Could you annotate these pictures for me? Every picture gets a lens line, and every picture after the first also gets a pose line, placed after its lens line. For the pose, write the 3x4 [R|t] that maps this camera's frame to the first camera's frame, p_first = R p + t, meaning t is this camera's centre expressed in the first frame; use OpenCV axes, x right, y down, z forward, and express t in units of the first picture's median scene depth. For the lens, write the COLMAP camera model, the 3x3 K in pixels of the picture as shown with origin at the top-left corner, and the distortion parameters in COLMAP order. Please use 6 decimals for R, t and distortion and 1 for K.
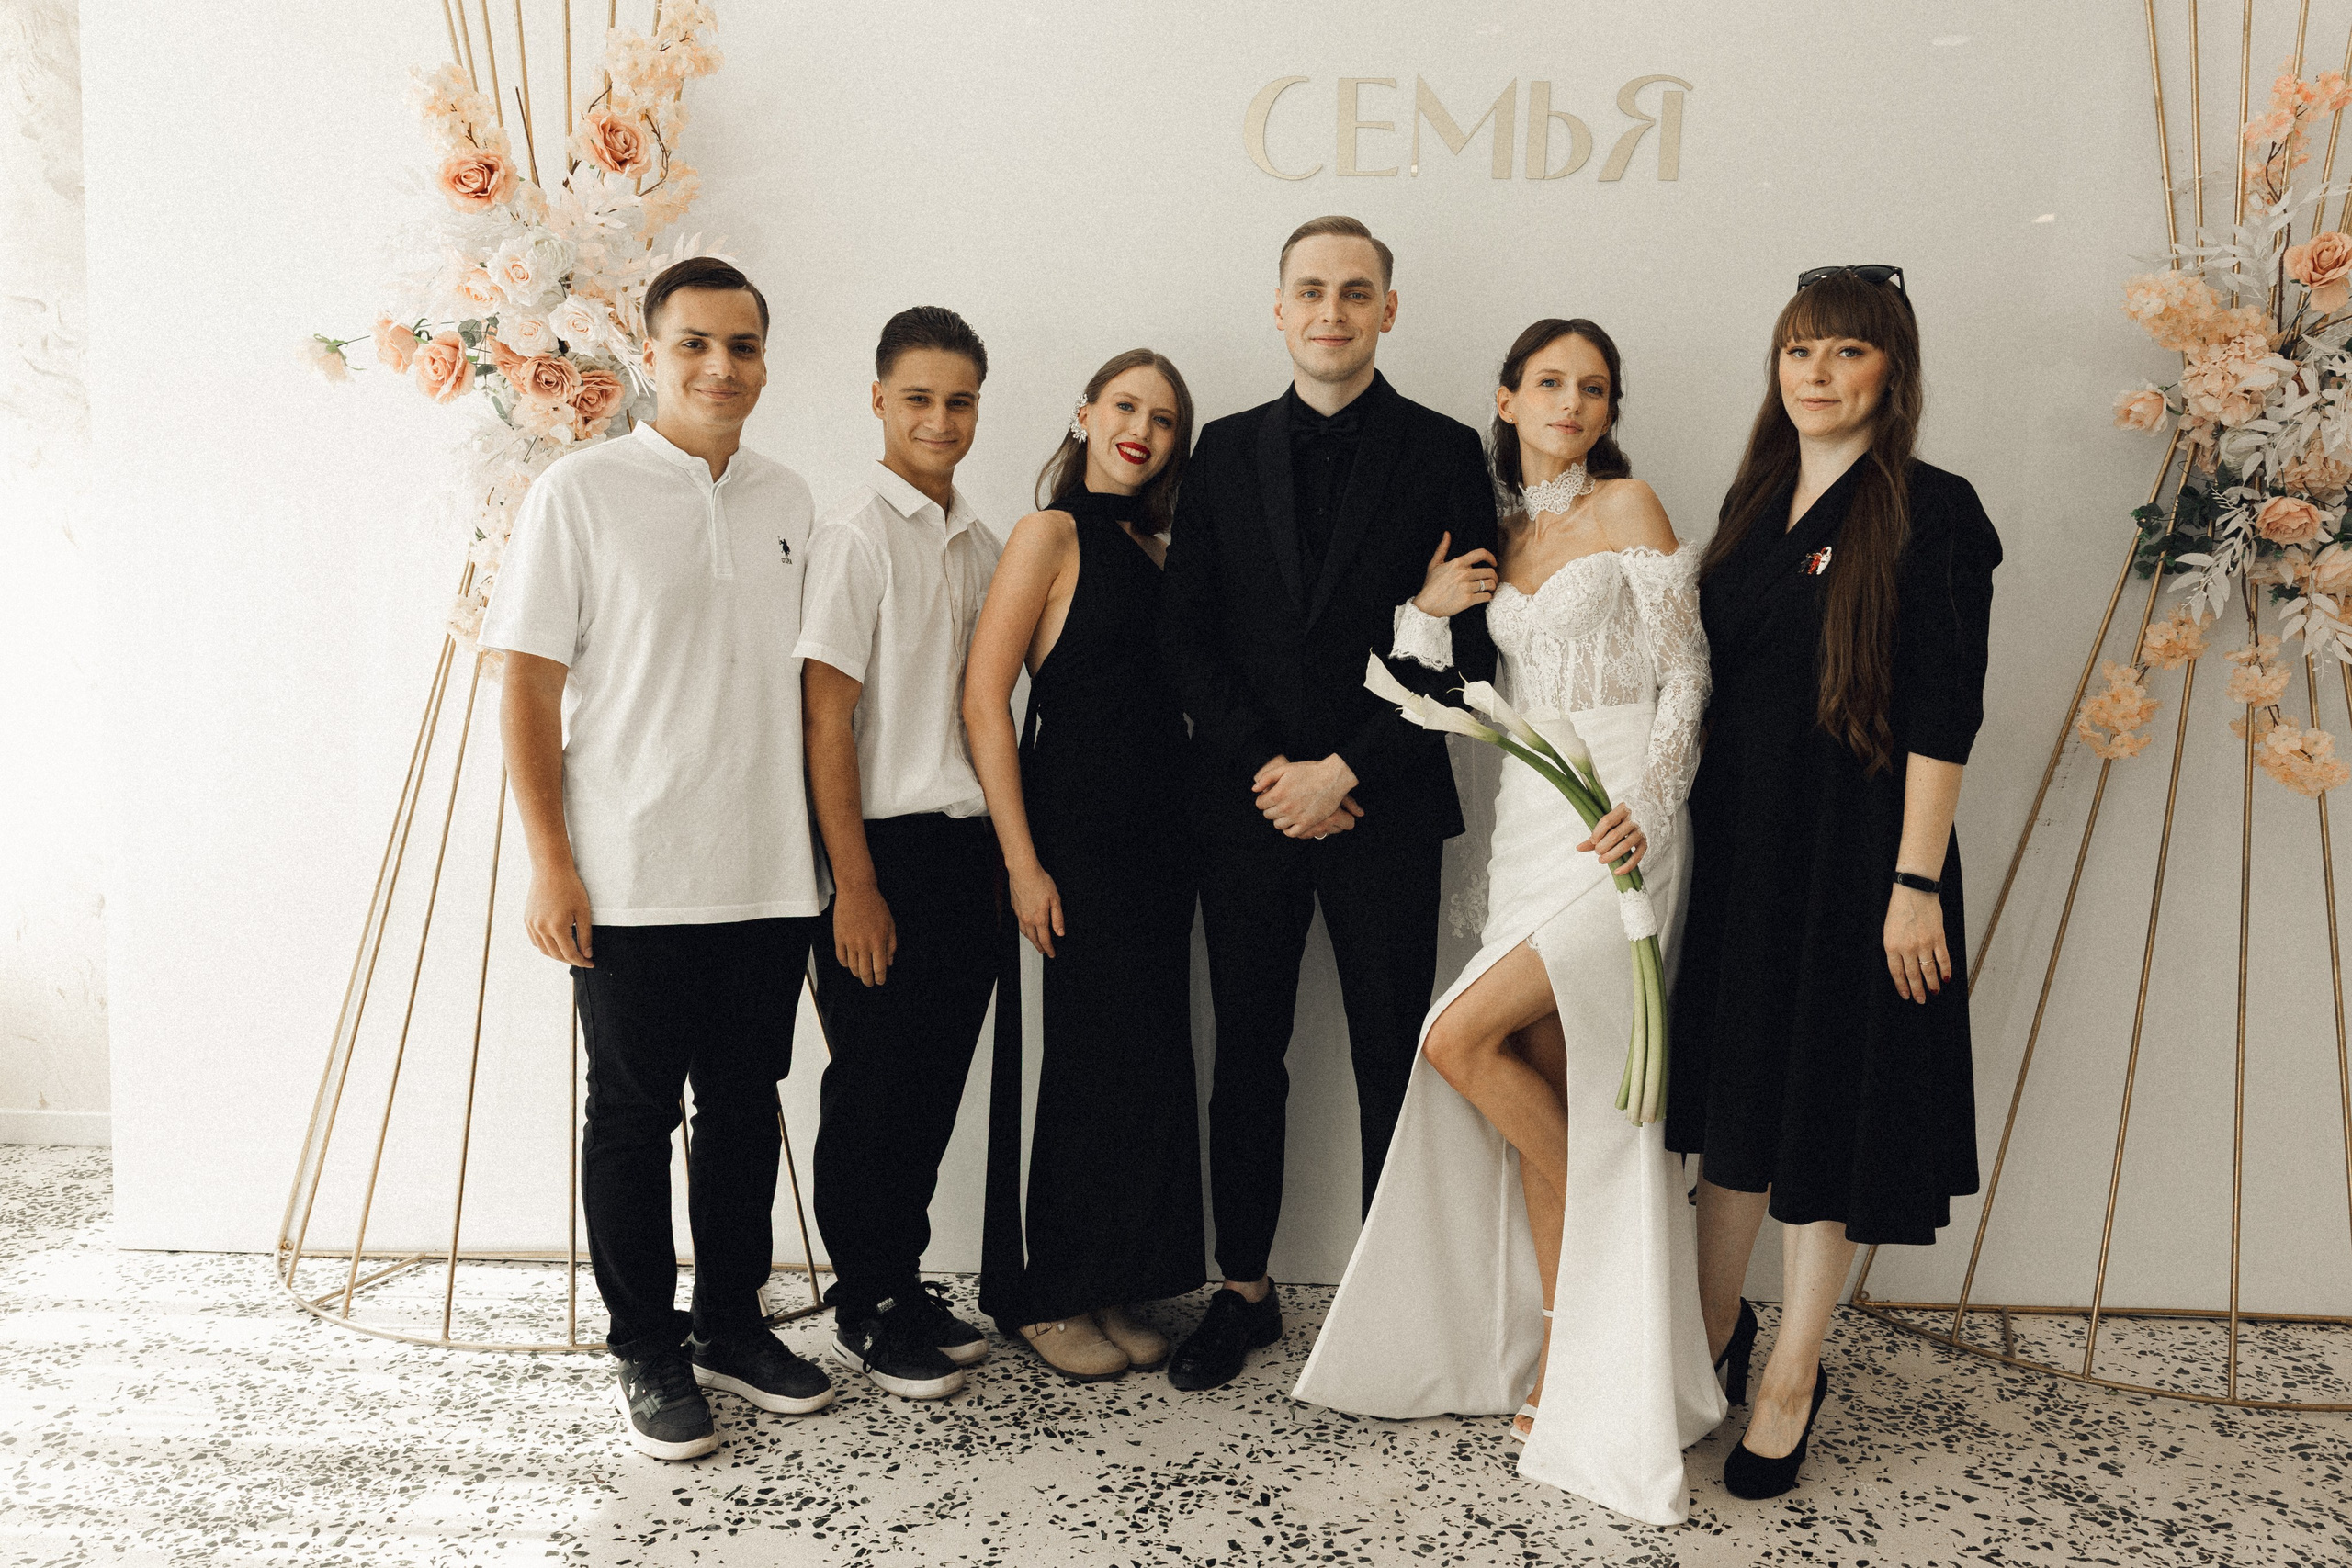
lens RADIAL K [[2029.6, 0, 1145.7], [0, 2029.6, 797.6], [0, 0, 1]] dist [0.051269, -0.027492]
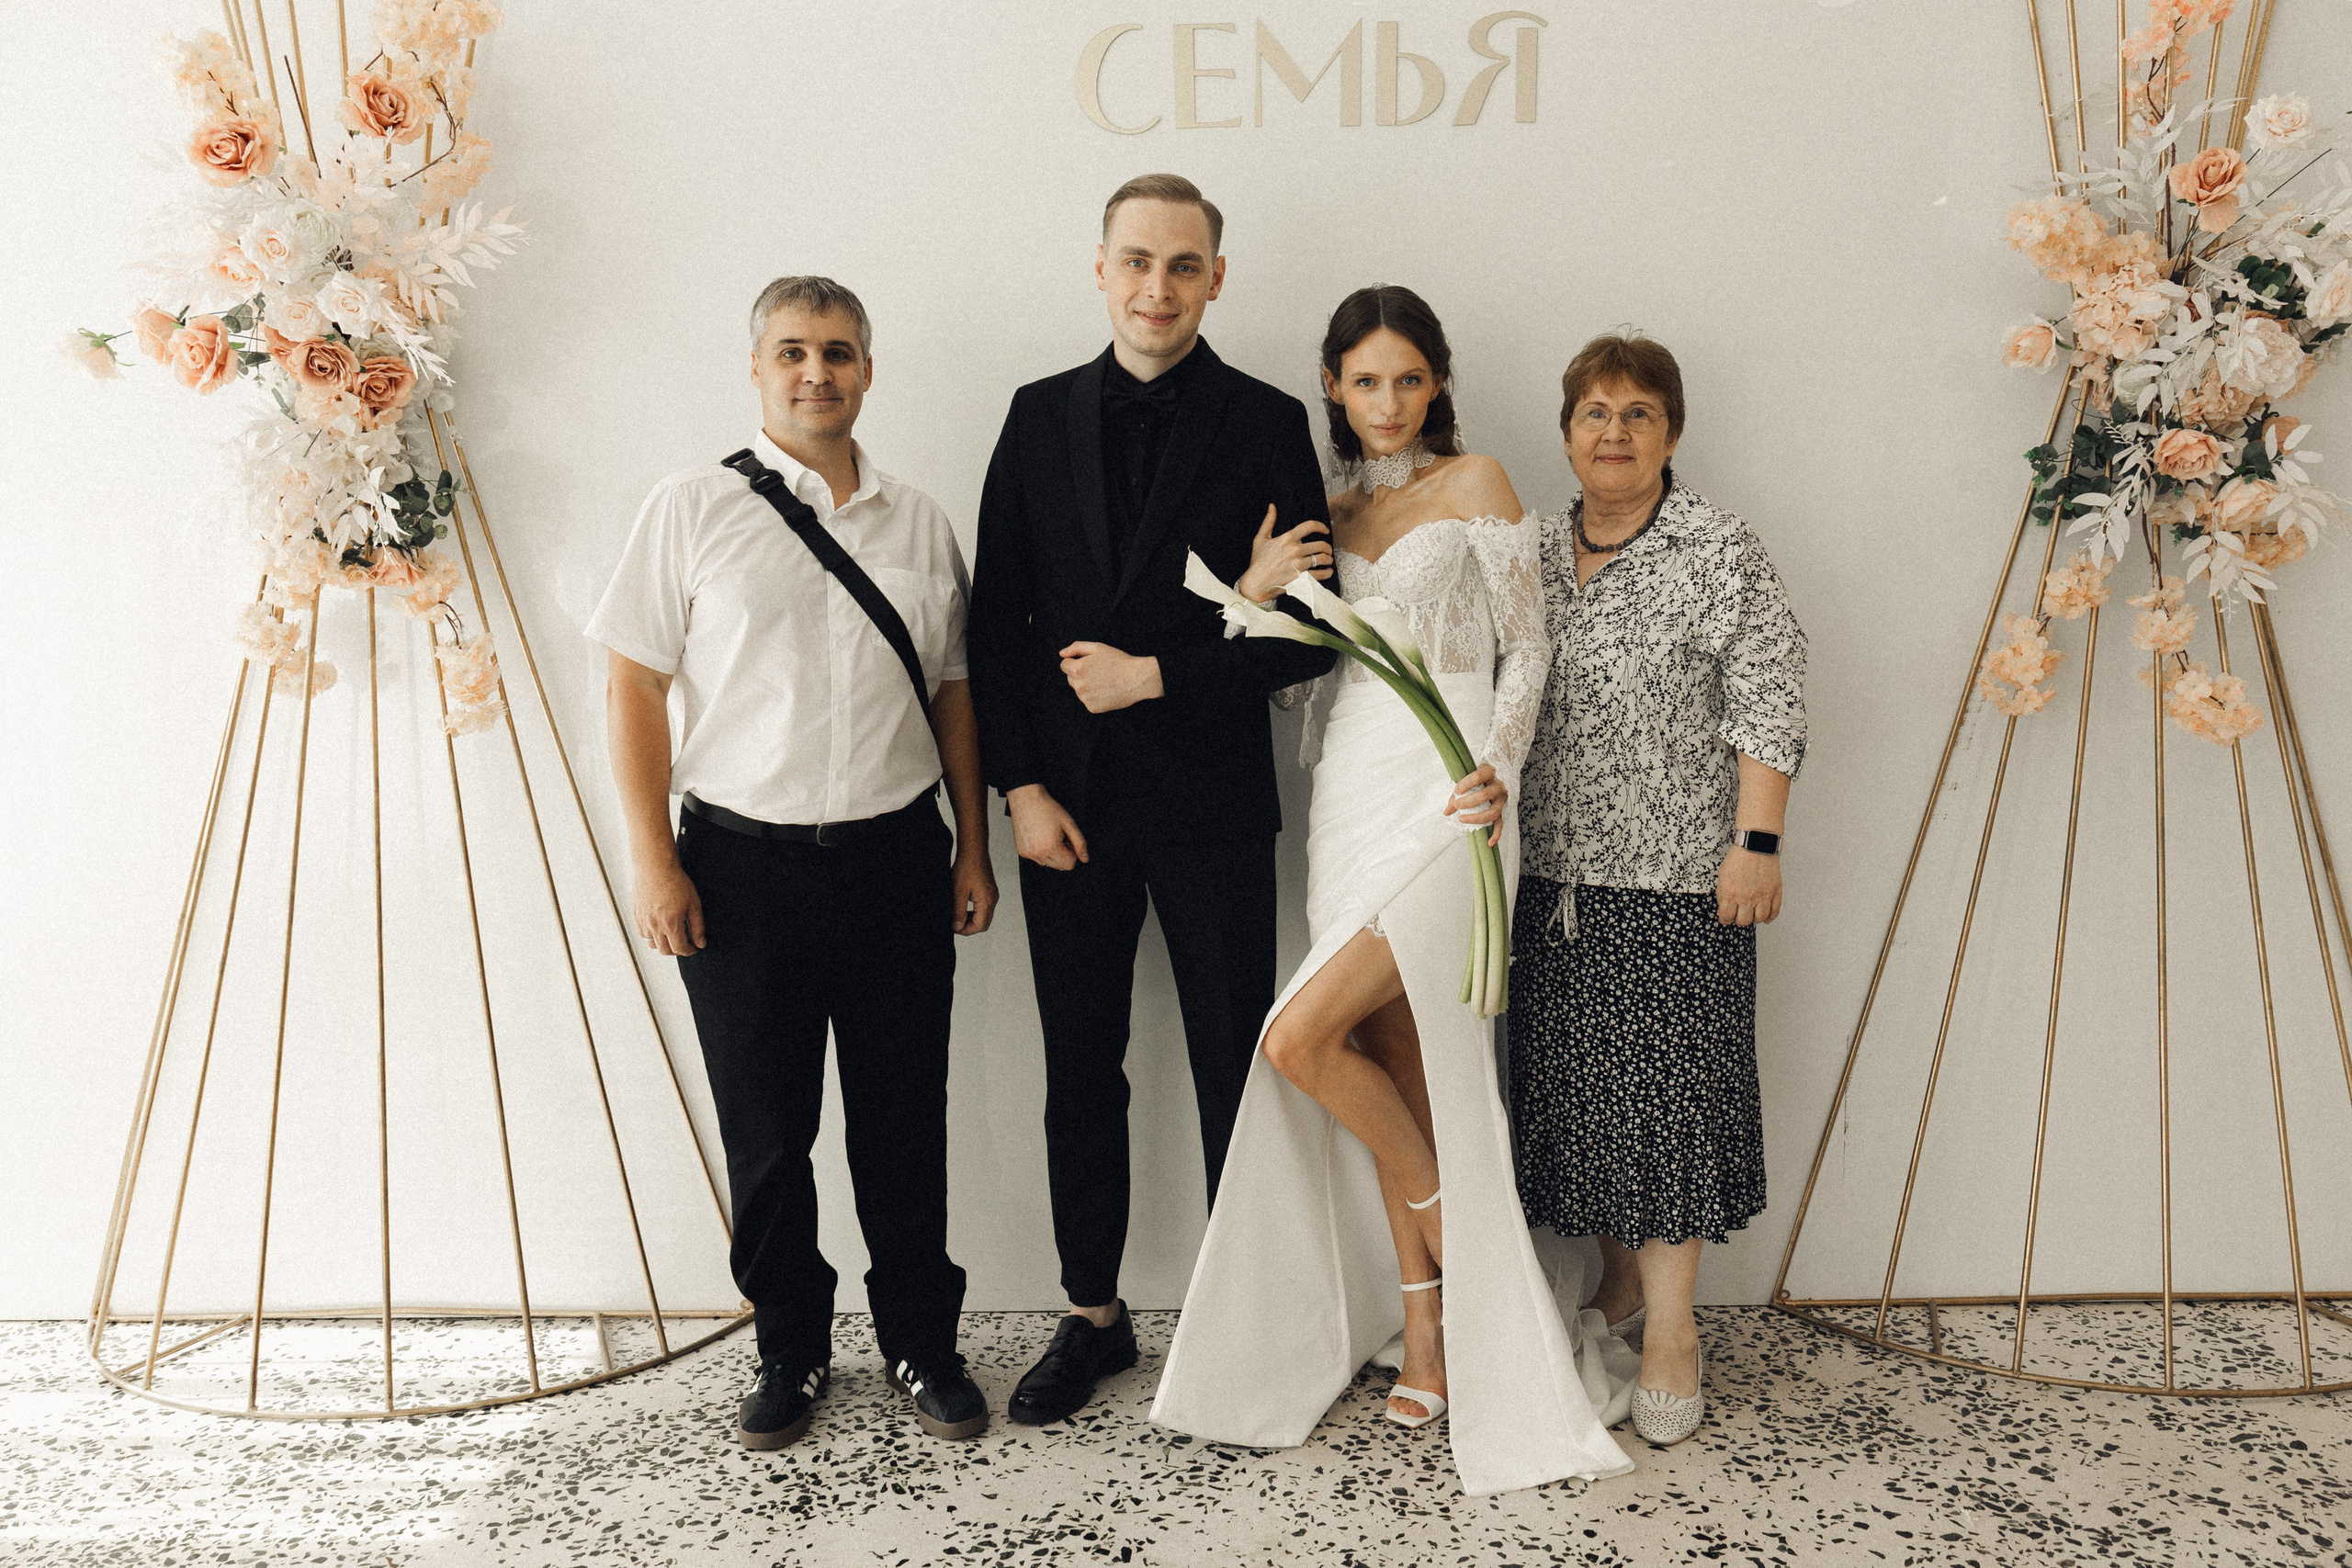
lens RADIAL K [[1947.2, 0, 1170.6], [0, 1947.2, 800.9], [0, 0, 1]] dist [0.038596, -0.033512]
pose [[0.999153, -0.037927, 0.015947, 0.068276], [0.038121, 0.999201, -0.012007, 0.017152], [-0.015478, 0.012605, 0.999801, 0.107342]]
